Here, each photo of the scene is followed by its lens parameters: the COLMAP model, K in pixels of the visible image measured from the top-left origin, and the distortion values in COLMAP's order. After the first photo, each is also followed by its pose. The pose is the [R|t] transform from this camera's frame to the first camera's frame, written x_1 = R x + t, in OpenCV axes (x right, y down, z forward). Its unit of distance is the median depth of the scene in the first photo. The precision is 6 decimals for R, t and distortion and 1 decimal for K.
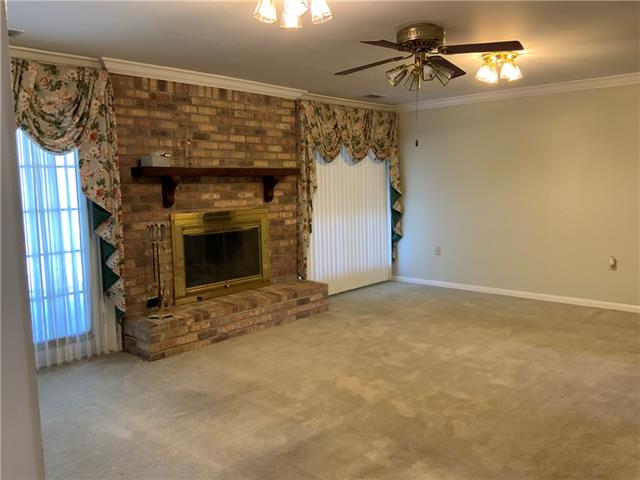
lens RADIAL K [[534.9, 0, 320.3], [0, 534.9, 239.6], [0, 0, 1]] dist [0.037243, -0.022765]
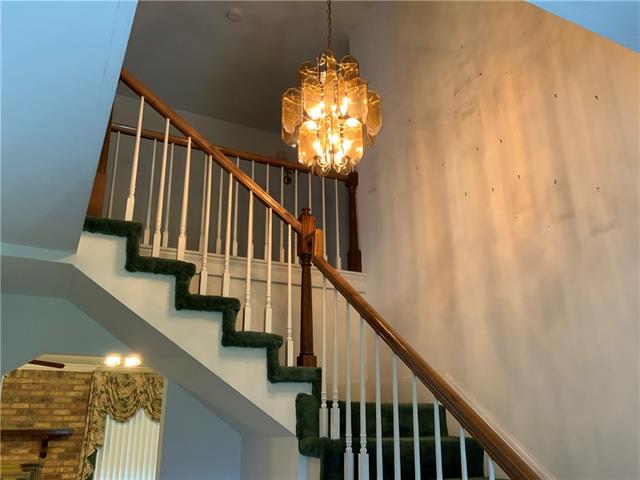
lens RADIAL K [[534.9, 0, 319.9], [0, 534.9, 239.9], [0, 0, 1]] dist [0.037243, -0.022765]
pose [[0.929276, -0.109963, -0.352638, 1.010917], [-0.052109, 0.906091, -0.419862, -0.035708], [0.365691, 0.408544, 0.836279, -0.012938]]
